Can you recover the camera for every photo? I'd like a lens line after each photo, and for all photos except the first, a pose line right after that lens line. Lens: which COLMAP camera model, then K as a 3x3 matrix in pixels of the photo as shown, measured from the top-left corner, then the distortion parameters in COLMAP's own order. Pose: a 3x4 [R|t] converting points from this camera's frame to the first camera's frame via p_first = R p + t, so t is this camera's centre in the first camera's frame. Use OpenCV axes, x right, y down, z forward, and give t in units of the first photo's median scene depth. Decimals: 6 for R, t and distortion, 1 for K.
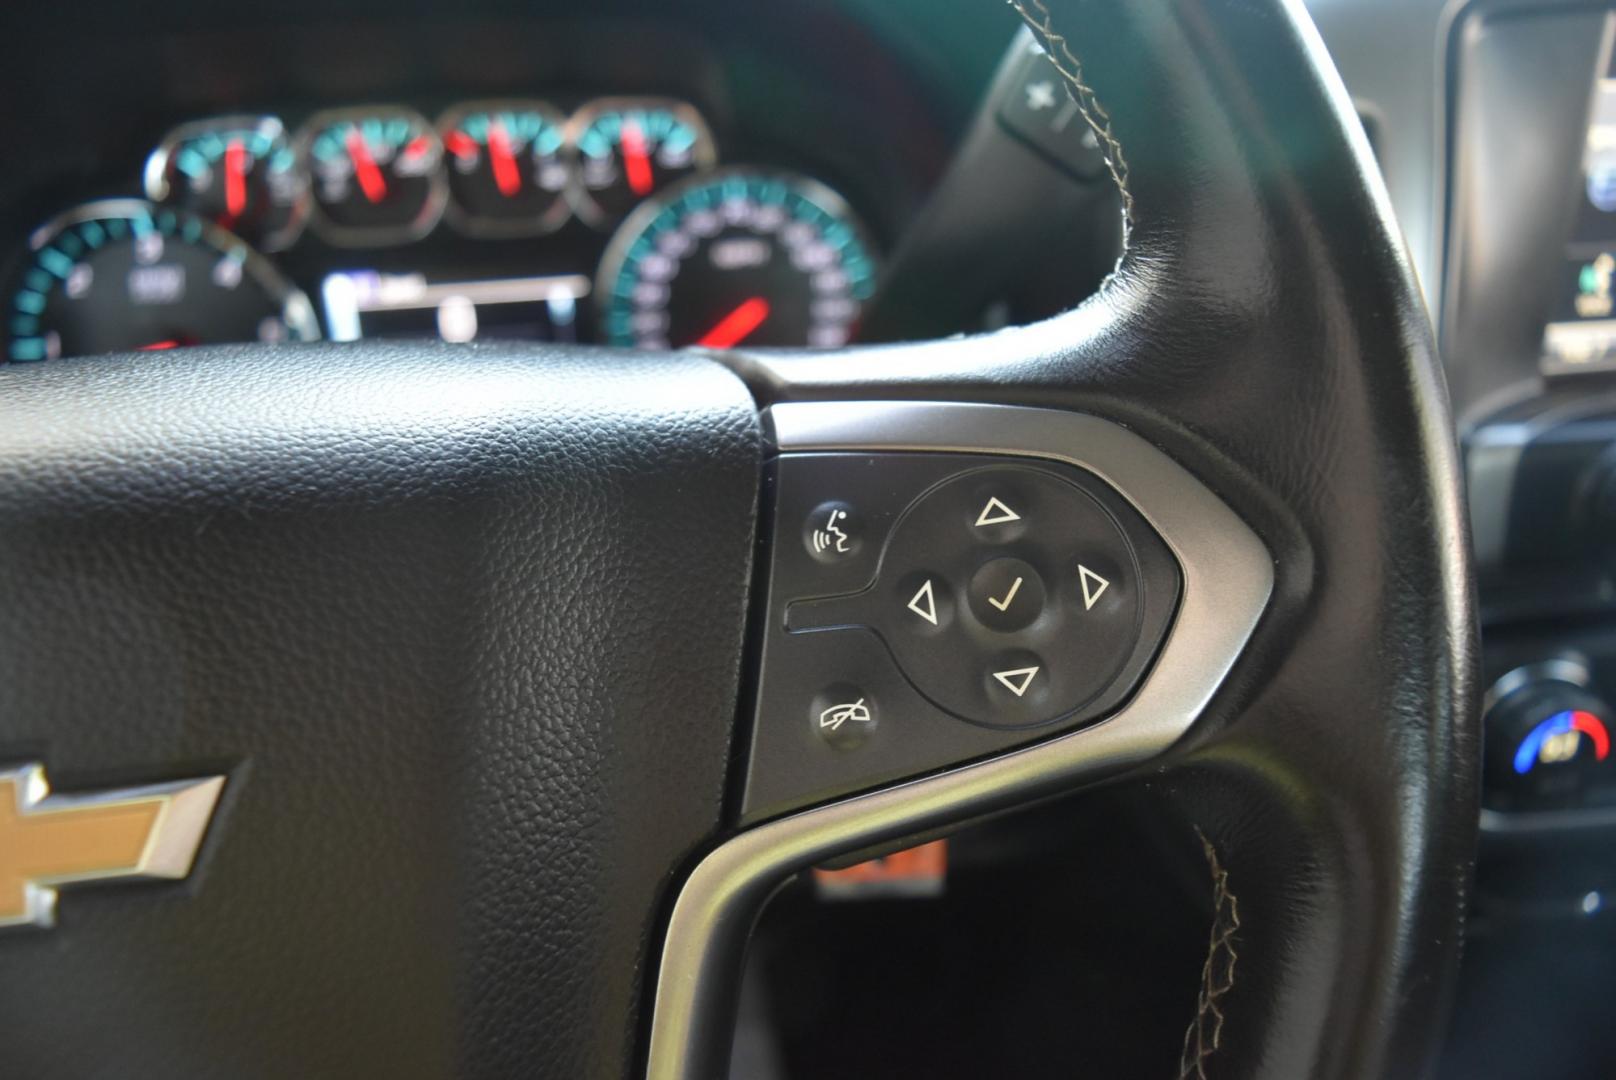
lens RADIAL K [[1135.7, 0, 808.0], [0, 1135.7, 540.0], [0, 0, 1]] dist [0.014212, 0.001795]
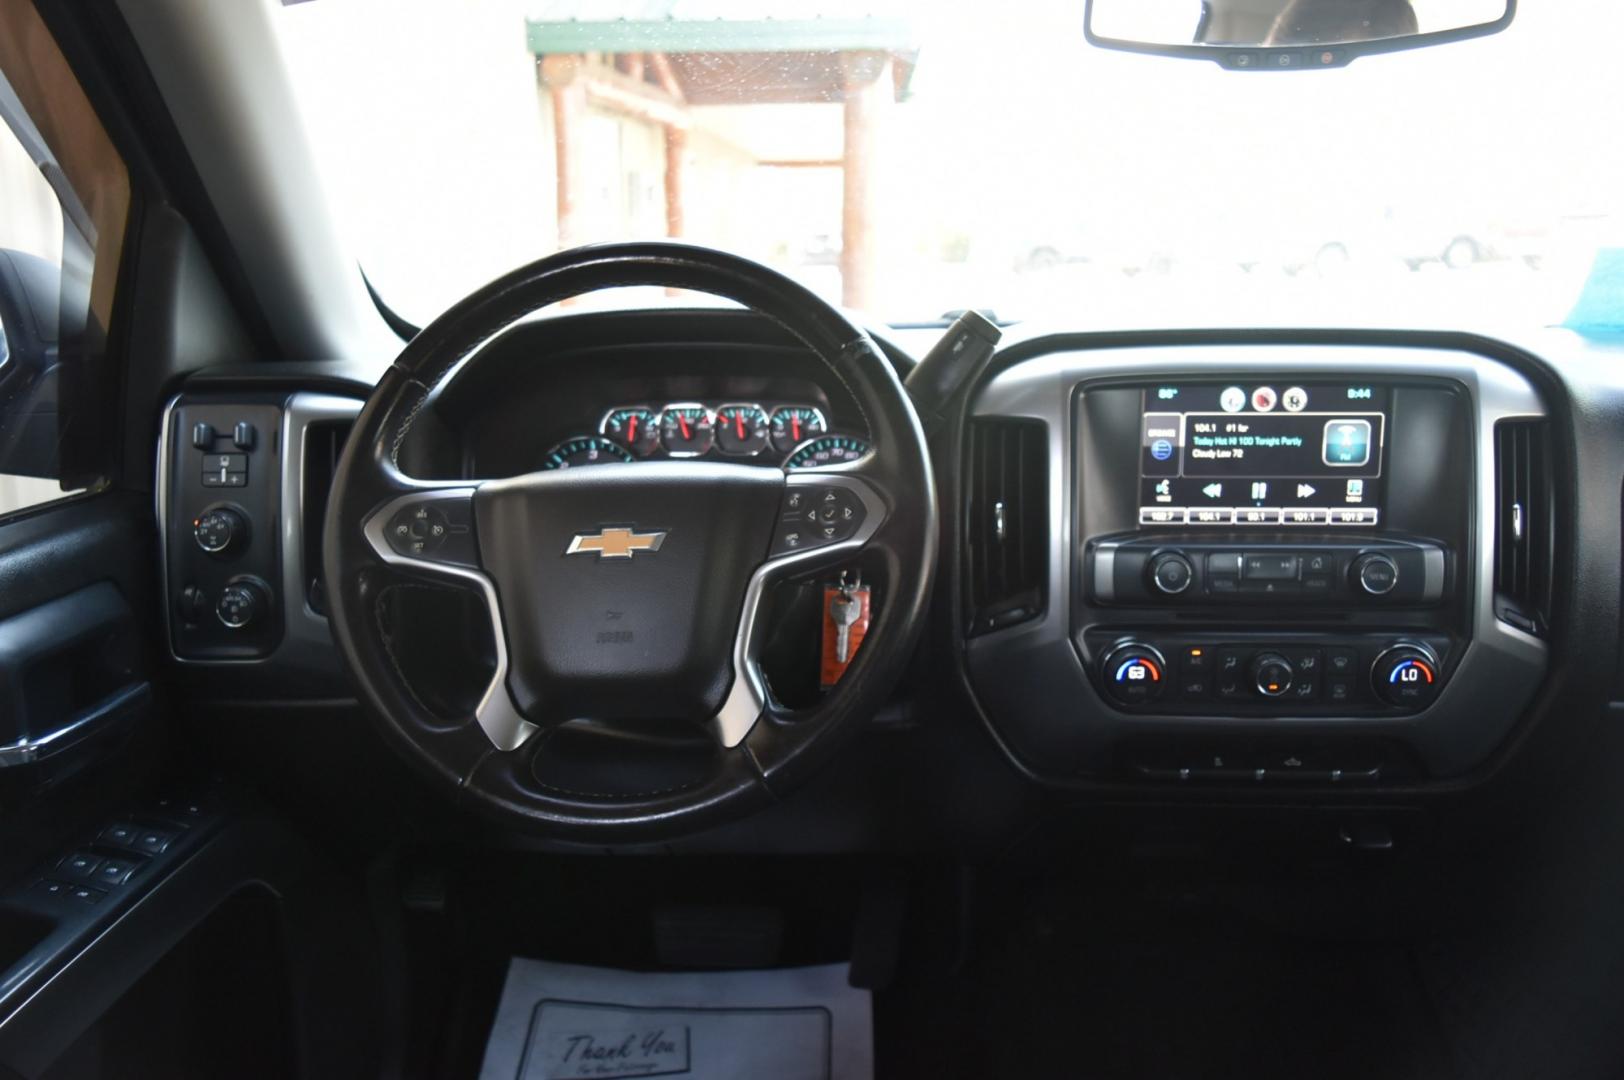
lens RADIAL K [[1255.4, 0, 812.0], [0, 1255.4, 540.0], [0, 0, 1]] dist [-0.018288, 0.001281]
pose [[0.978947, 0.058108, -0.195670, 0.402893], [-0.104647, 0.965929, -0.236707, 0.496581], [0.175249, 0.252199, 0.951674, -1.392138]]
